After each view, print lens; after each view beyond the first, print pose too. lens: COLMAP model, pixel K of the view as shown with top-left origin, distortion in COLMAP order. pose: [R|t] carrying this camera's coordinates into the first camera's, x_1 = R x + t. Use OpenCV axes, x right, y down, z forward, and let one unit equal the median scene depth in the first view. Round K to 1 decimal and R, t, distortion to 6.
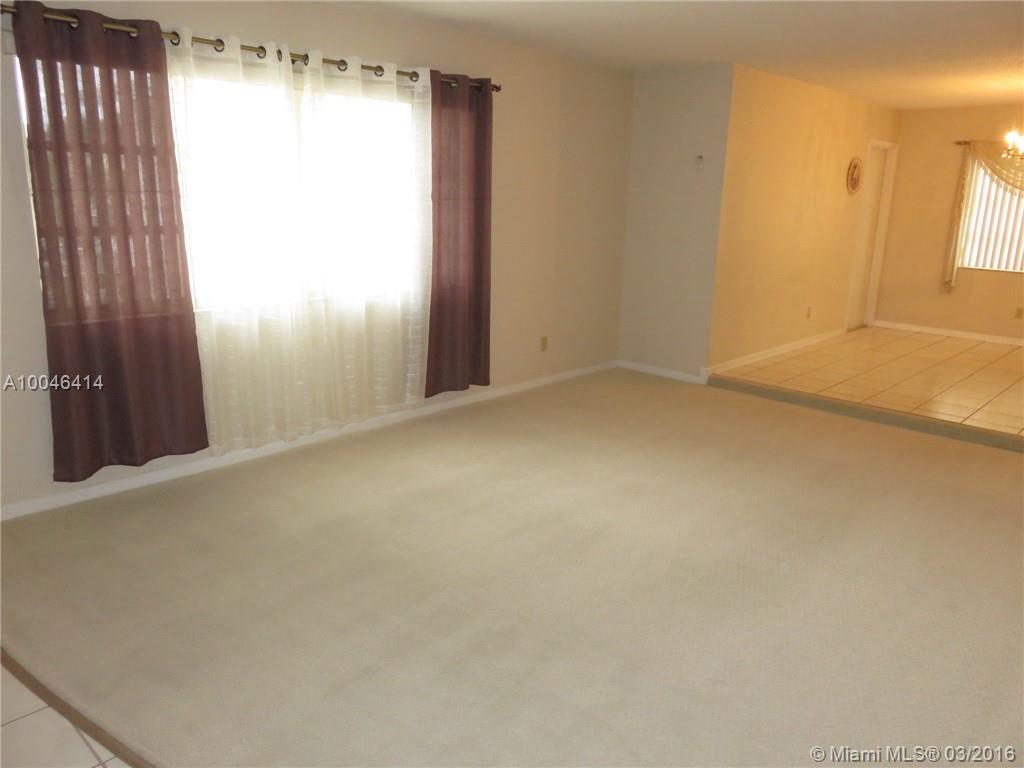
lens RADIAL K [[770.8, 0, 514.4], [0, 770.8, 385.5], [0, 0, 1]] dist [-0.009847, 0.014087]
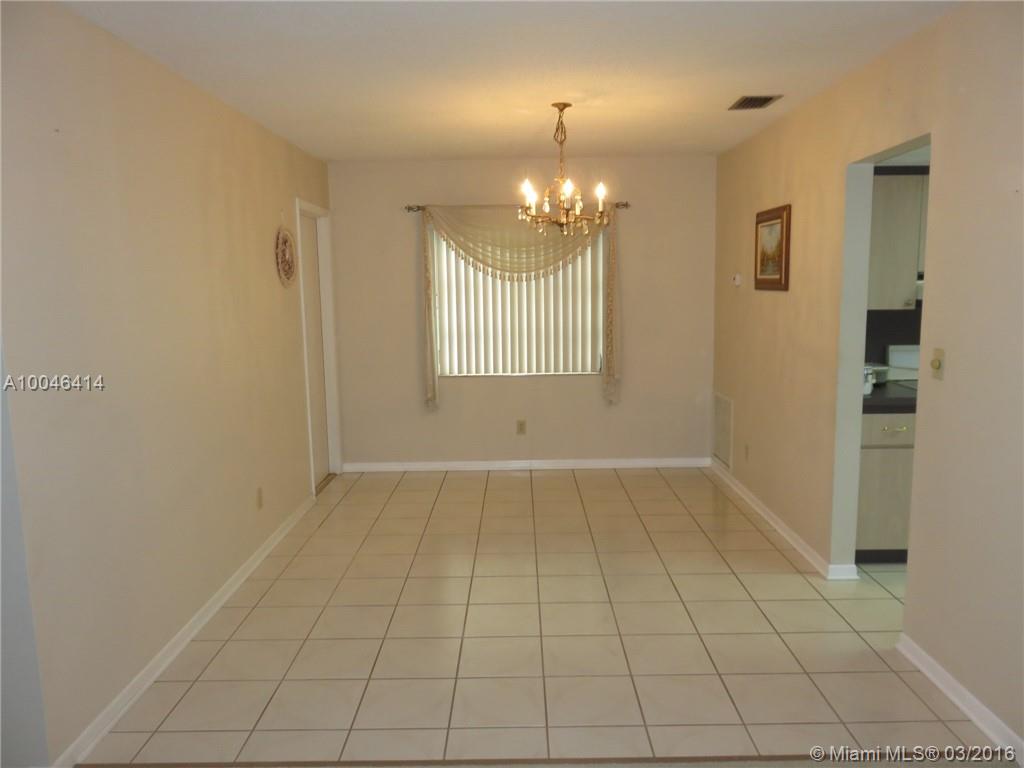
lens RADIAL K [[770.8, 0, 514.4], [0, 770.8, 385.5], [0, 0, 1]] dist [-0.009847, 0.014087]
pose [[0.730812, -0.130661, 0.669956, 0.283002], [0.199700, 0.979490, -0.026811, -0.223743], [-0.652712, 0.153384, 0.741917, 0.832292]]
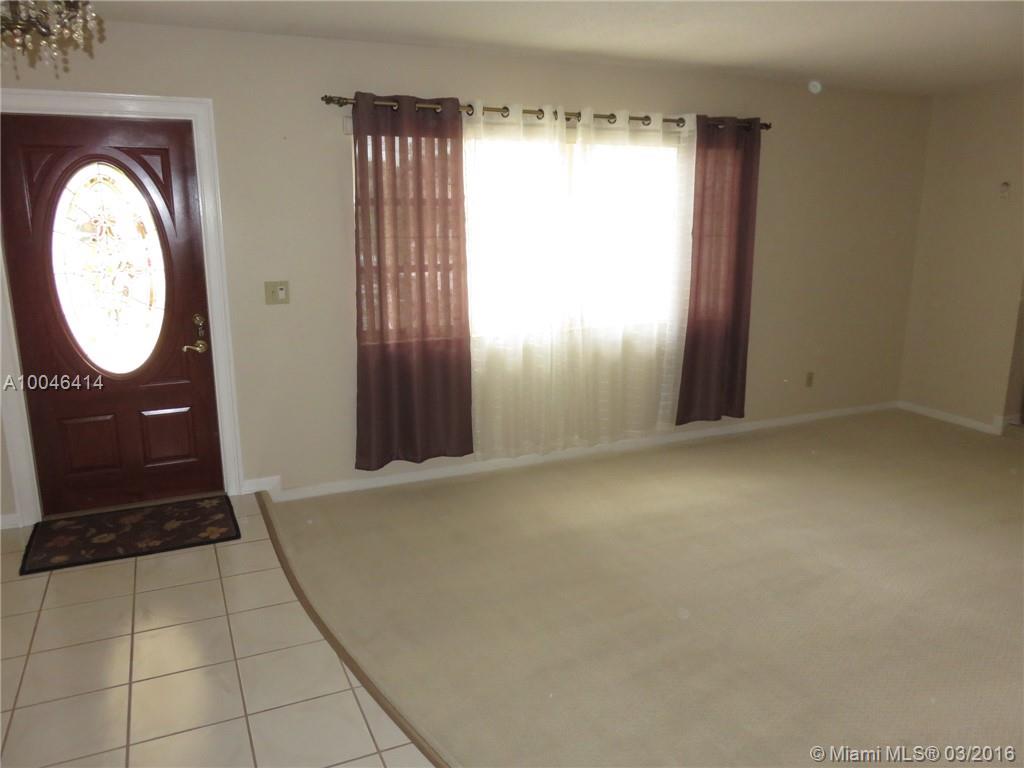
lens RADIAL K [[770.8, 0, 514.4], [0, 770.8, 385.5], [0, 0, 1]] dist [-0.009847, 0.014087]
pose [[0.927334, 0.064140, -0.368697, 0.078779], [-0.073388, 0.997242, -0.011099, -0.012674], [0.366968, 0.037350, 0.929483, -0.061721]]
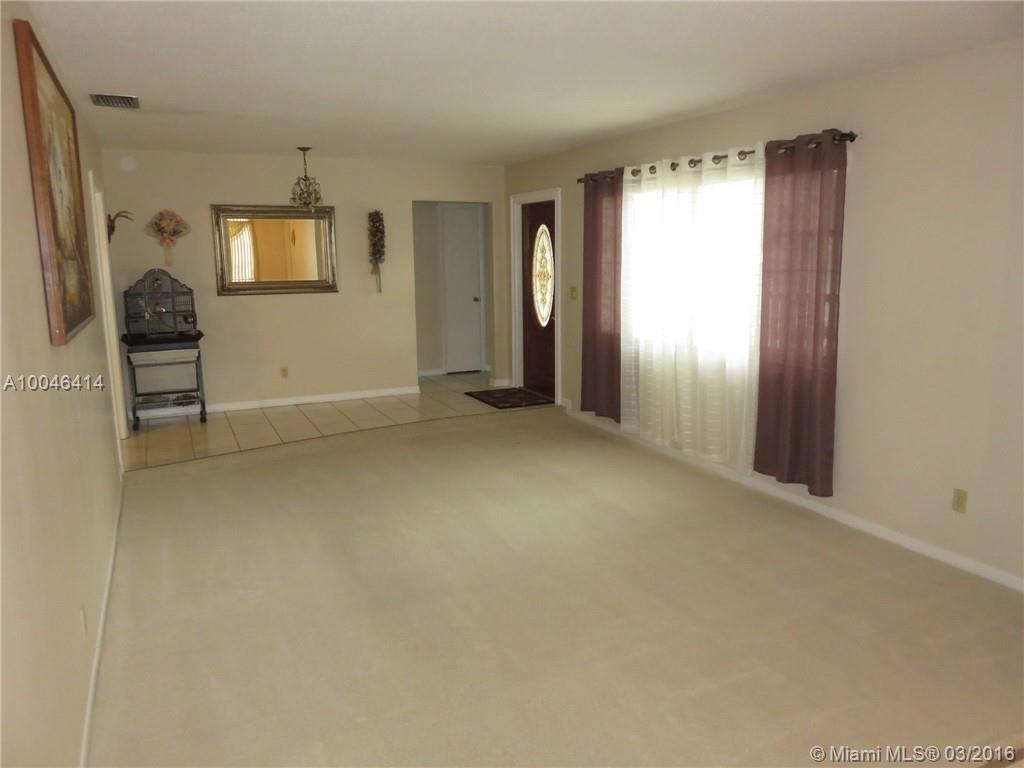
lens RADIAL K [[770.8, 0, 514.4], [0, 770.8, 385.5], [0, 0, 1]] dist [-0.009847, 0.014087]
pose [[-0.375015, 0.112654, -0.920148, 1.081949], [-0.263279, 0.938773, 0.222235, -0.275487], [0.888847, 0.325597, -0.322395, 1.257954]]
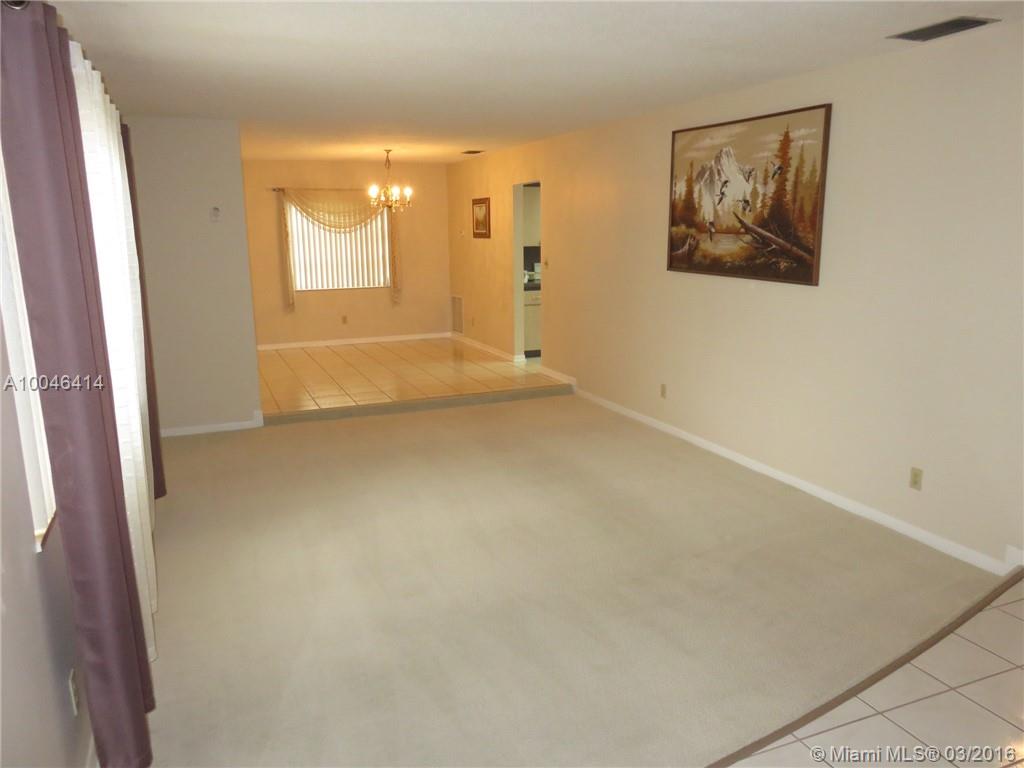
lens RADIAL K [[770.8, 0, 514.4], [0, 770.8, 385.5], [0, 0, 1]] dist [-0.009847, 0.014087]
pose [[0.405267, -0.217056, 0.888057, -0.788895], [0.244038, 0.961841, 0.123723, -0.150947], [-0.881024, 0.166579, 0.442772, 0.359858]]
